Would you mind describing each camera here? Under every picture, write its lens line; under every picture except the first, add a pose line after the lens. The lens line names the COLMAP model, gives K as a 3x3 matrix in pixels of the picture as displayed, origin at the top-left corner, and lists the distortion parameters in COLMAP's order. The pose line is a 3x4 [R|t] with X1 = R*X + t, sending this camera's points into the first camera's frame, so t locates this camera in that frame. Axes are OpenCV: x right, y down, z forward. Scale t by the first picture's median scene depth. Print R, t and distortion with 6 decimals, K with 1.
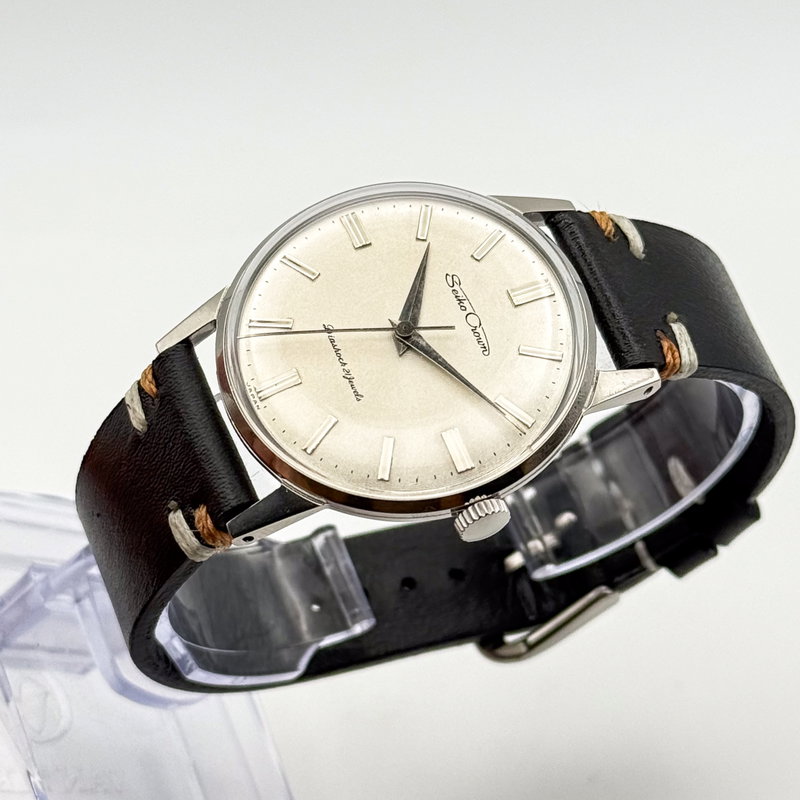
lens RADIAL K [[2447.9, 0, 400.0], [0, 2447.9, 400.0], [0, 0, 1]] dist [0.935053, -26.374223]
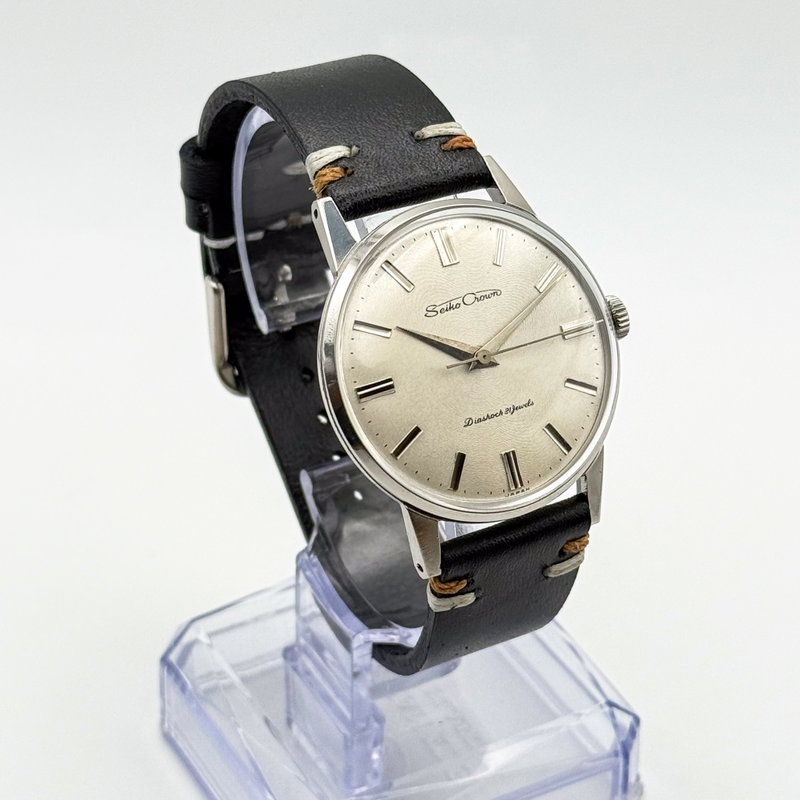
lens RADIAL K [[2447.9, 0, 400.0], [0, 2447.9, 400.0], [0, 0, 1]] dist [0.935053, -26.374223]
pose [[0.050875, -0.986190, 0.157612, -0.198304], [0.651927, 0.152348, 0.742820, -0.891843], [-0.756574, 0.064961, 0.650674, 0.263344]]
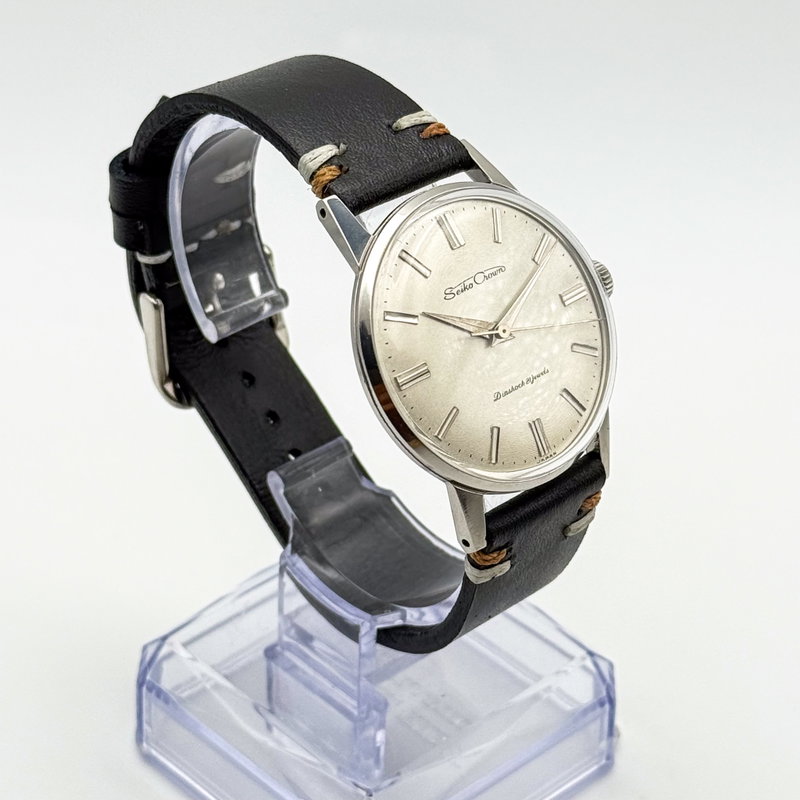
lens RADIAL K [[2447.9, 0, 400.0], [0, 2447.9, 400.0], [0, 0, 1]] dist [0.935053, -26.374223]
pose [[-0.110745, -0.982118, 0.152248, -0.203148], [0.494387, 0.078452, 0.865694, -1.064567], [-0.862158, 0.171141, 0.476858, 0.459011]]
